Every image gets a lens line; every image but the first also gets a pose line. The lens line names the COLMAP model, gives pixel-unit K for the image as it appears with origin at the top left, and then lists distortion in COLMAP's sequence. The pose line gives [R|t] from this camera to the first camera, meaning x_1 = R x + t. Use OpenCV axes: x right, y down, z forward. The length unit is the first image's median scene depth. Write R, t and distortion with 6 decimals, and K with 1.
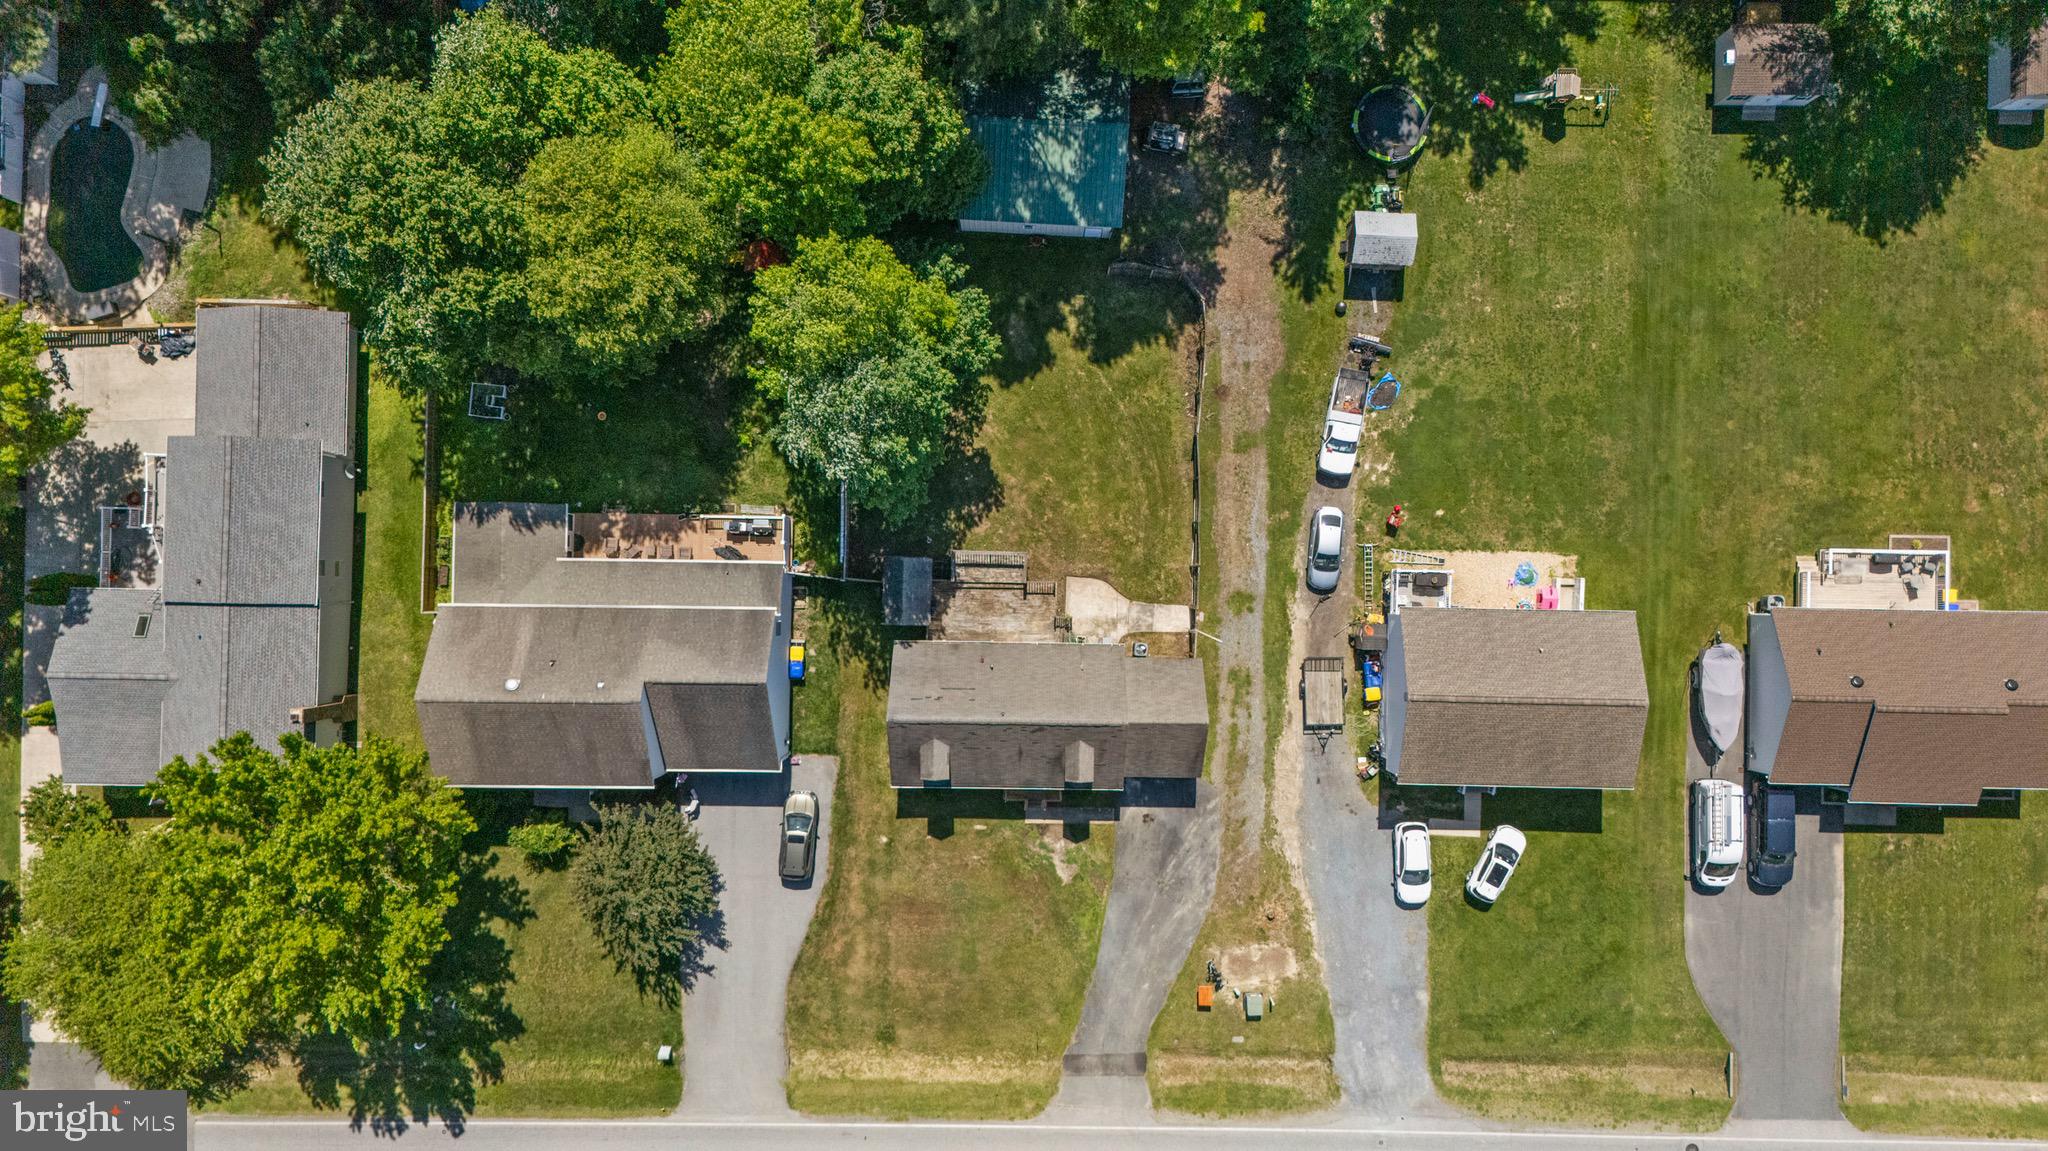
lens RADIAL K [[1501.3, 0, 1032.4], [0, 1501.3, 581.9], [0, 0, 1]] dist [0.066182, -0.057233]
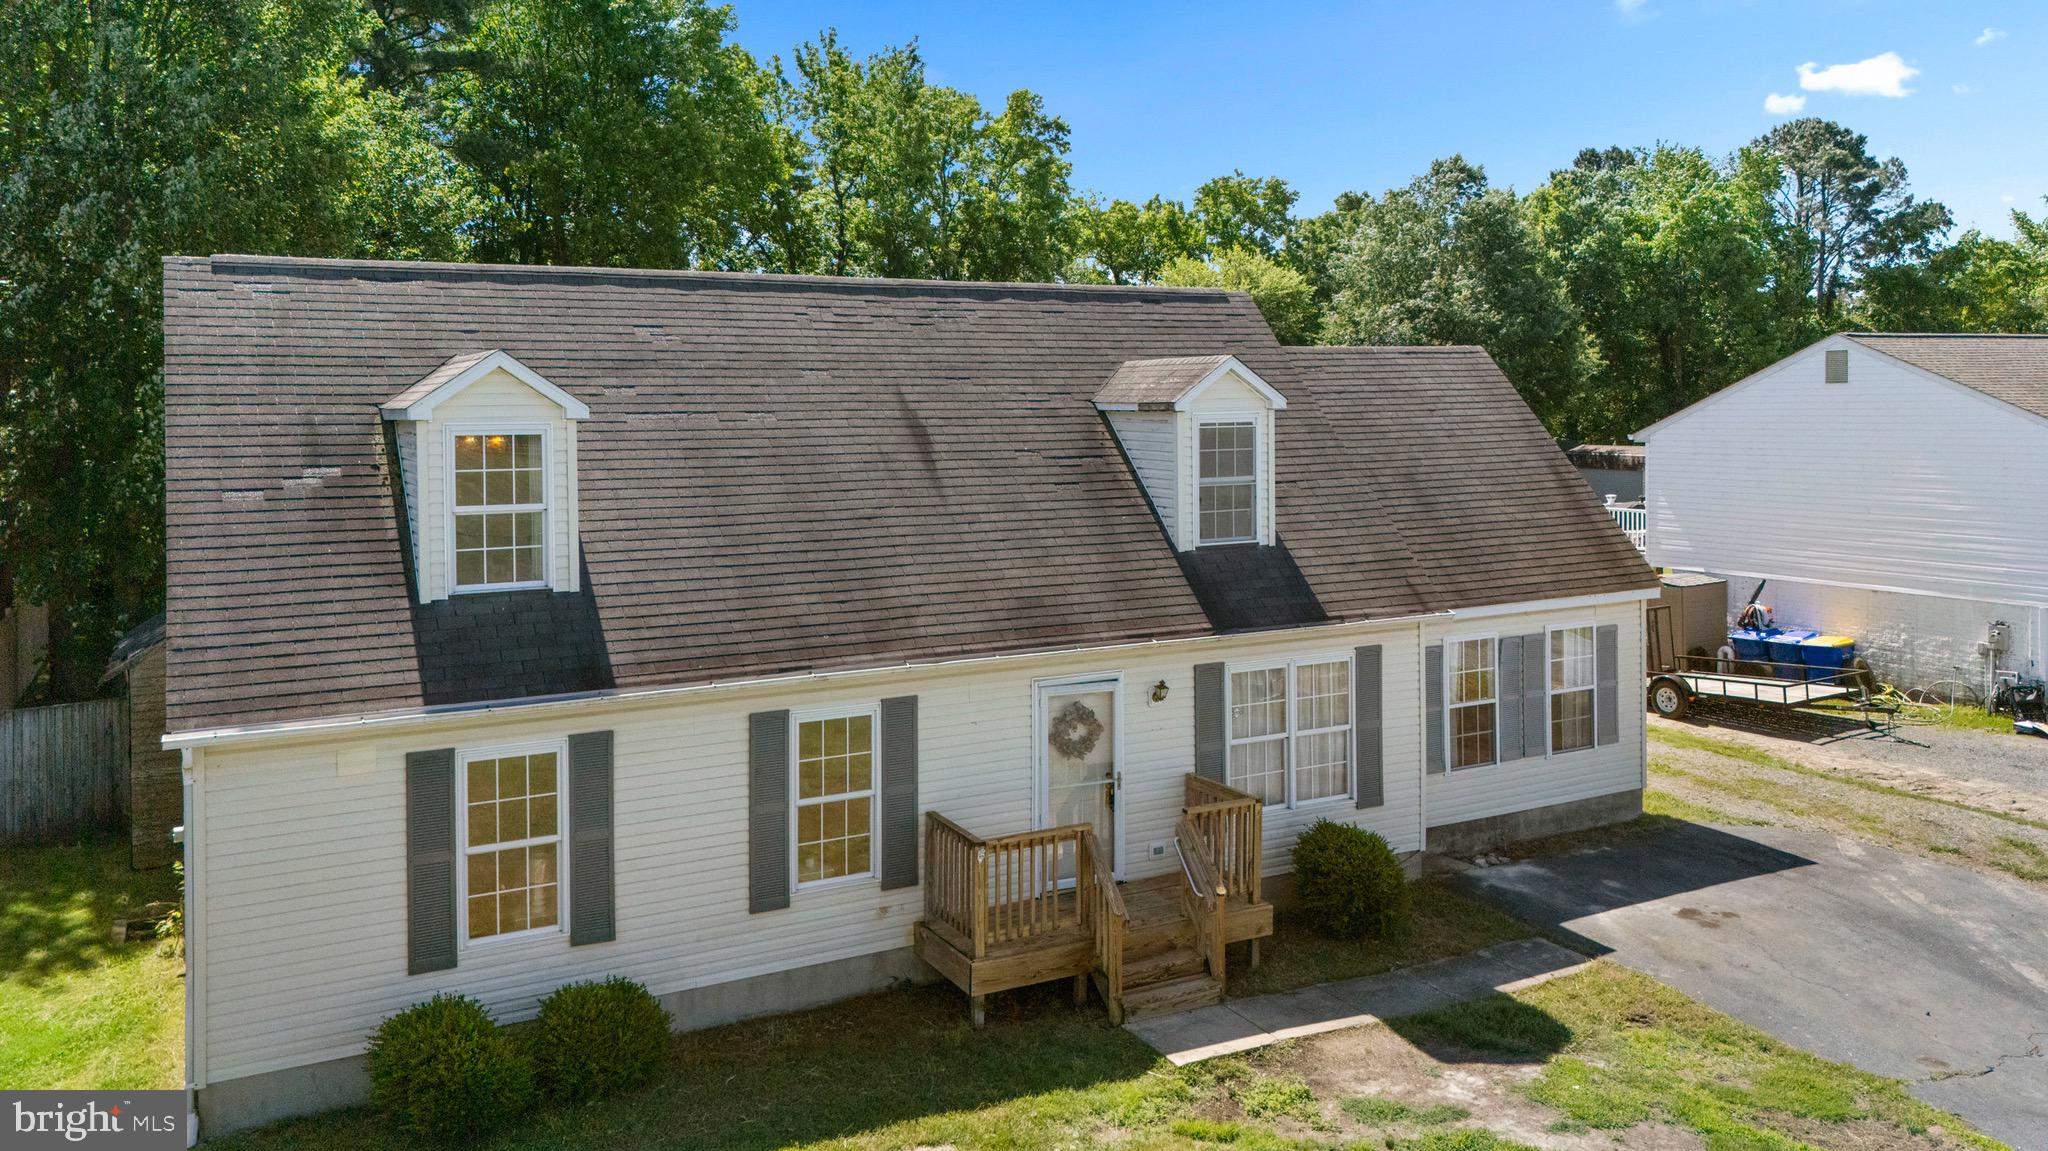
lens RADIAL K [[1540.0, 0, 1036.7], [0, 1540.0, 451.2], [0, 0, 1]] dist [0.049564, -0.019653]
pose [[0.873291, -0.031175, 0.486200, -0.089212], [0.487113, 0.037153, -0.872548, 0.283970], [0.009138, 0.998823, 0.047631, 0.928620]]
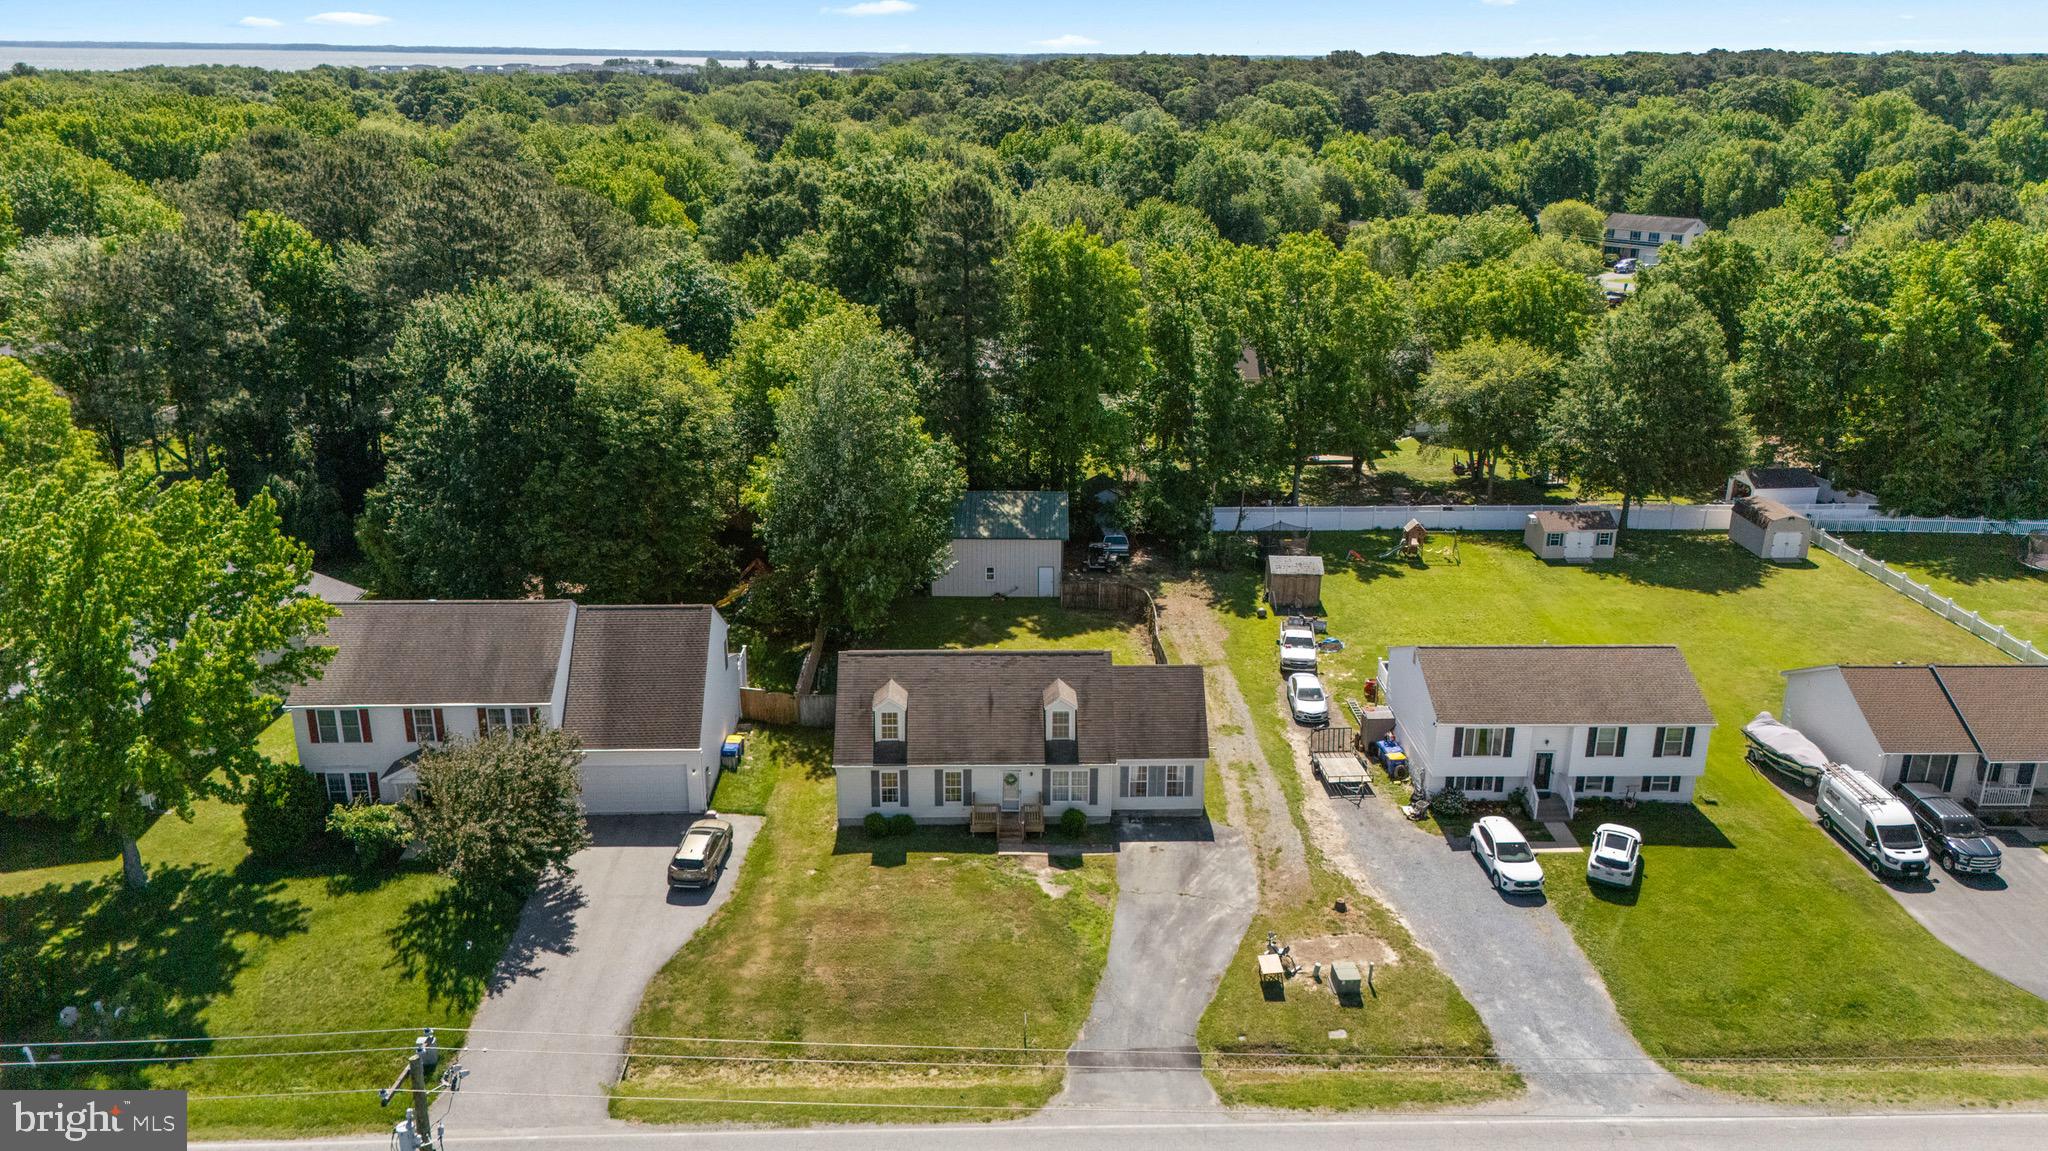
lens RADIAL K [[1501.3, 0, 1030.2], [0, 1501.3, 582.0], [0, 0, 1]] dist [0.066182, -0.057233]
pose [[0.999108, -0.014533, 0.039654, -0.017140], [0.042234, 0.342024, -0.938742, 0.836735], [0.000080, 0.939579, 0.342333, 0.601231]]
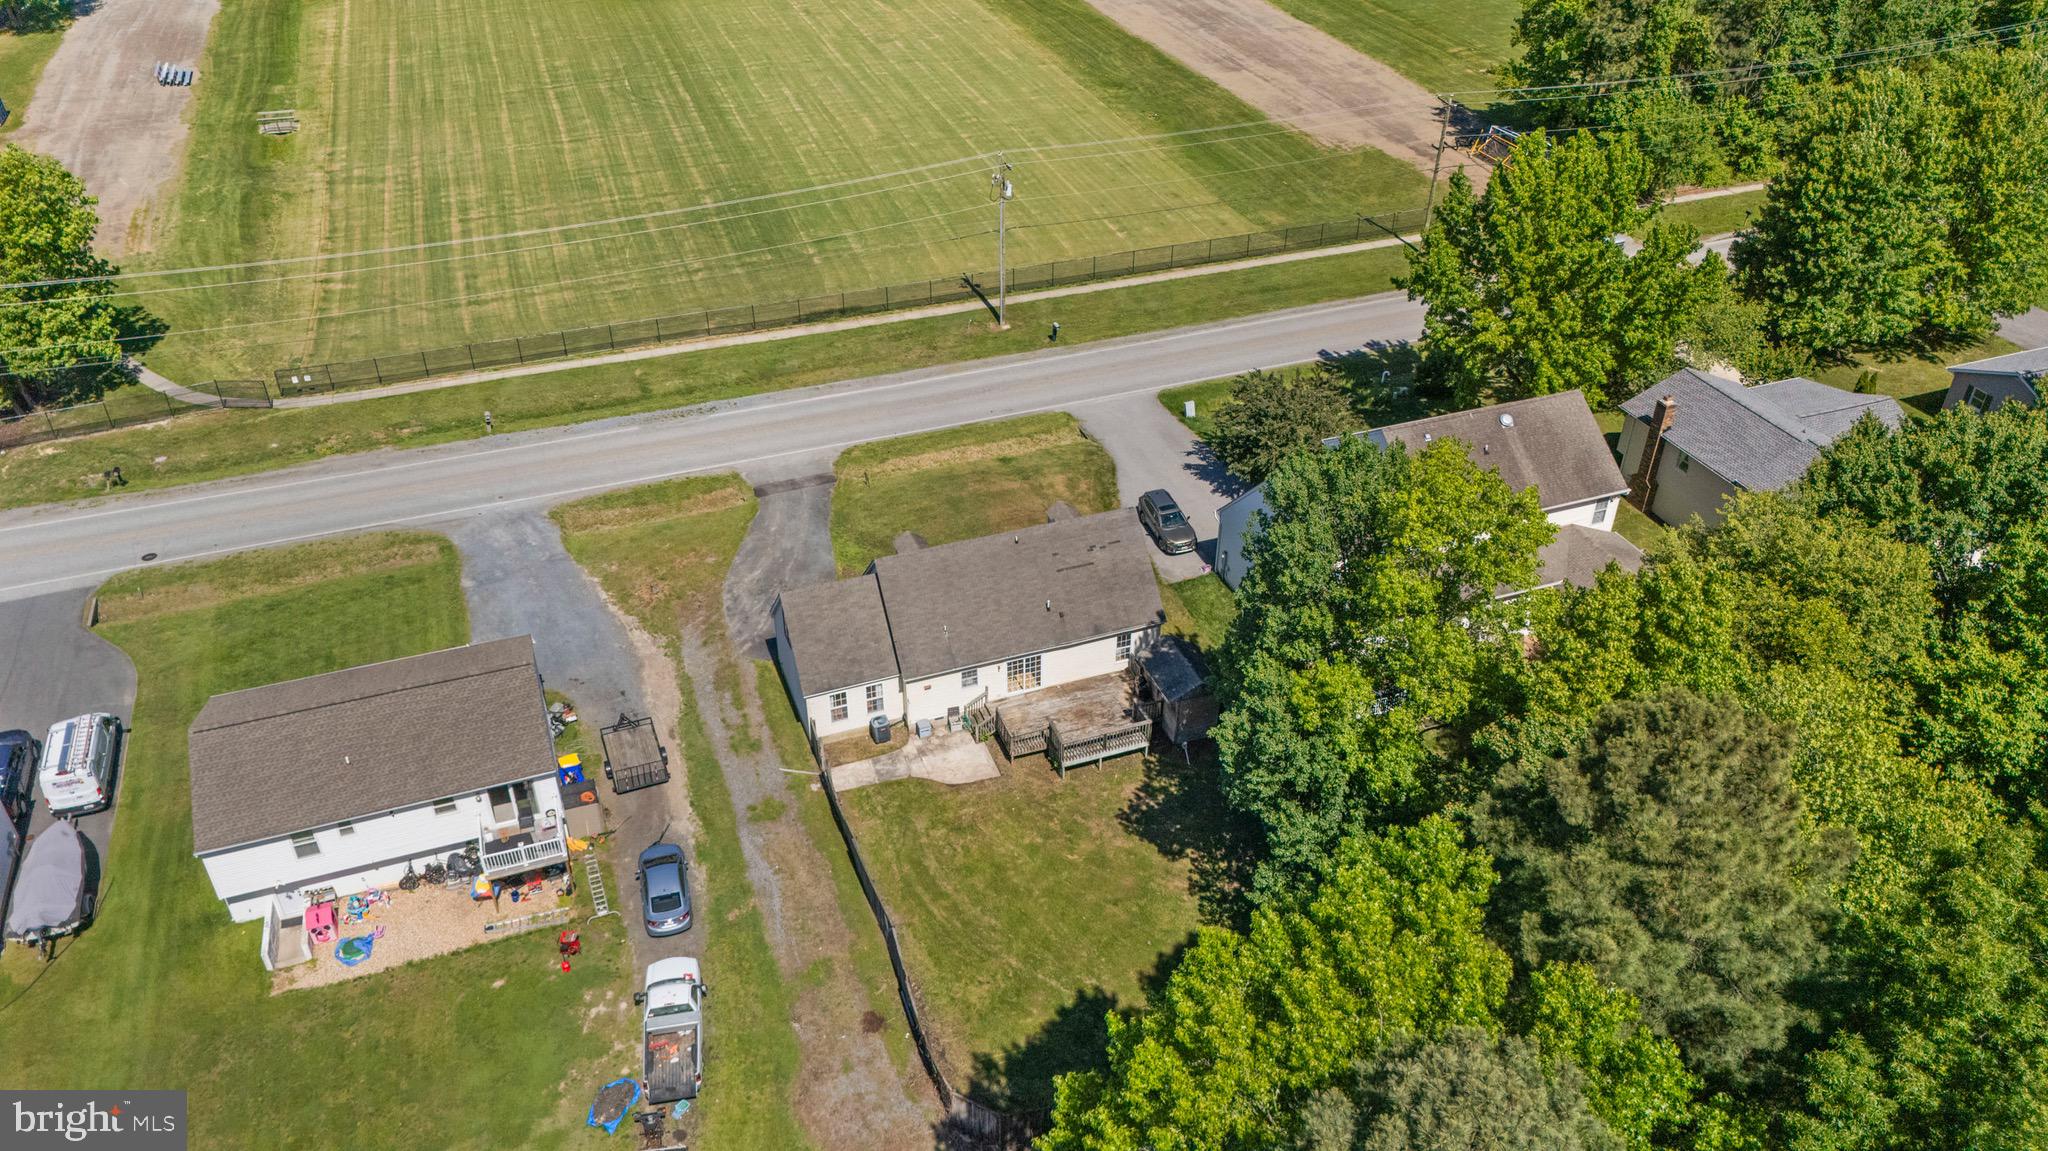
lens RADIAL K [[1501.3, 0, 1033.1], [0, 1501.3, 590.2], [0, 0, 1]] dist [0.066182, -0.057233]
pose [[-0.929316, 0.202903, -0.308550, 0.224356], [-0.369237, -0.524225, 0.767367, -0.545912], [-0.006048, 0.827054, 0.562090, 0.494019]]
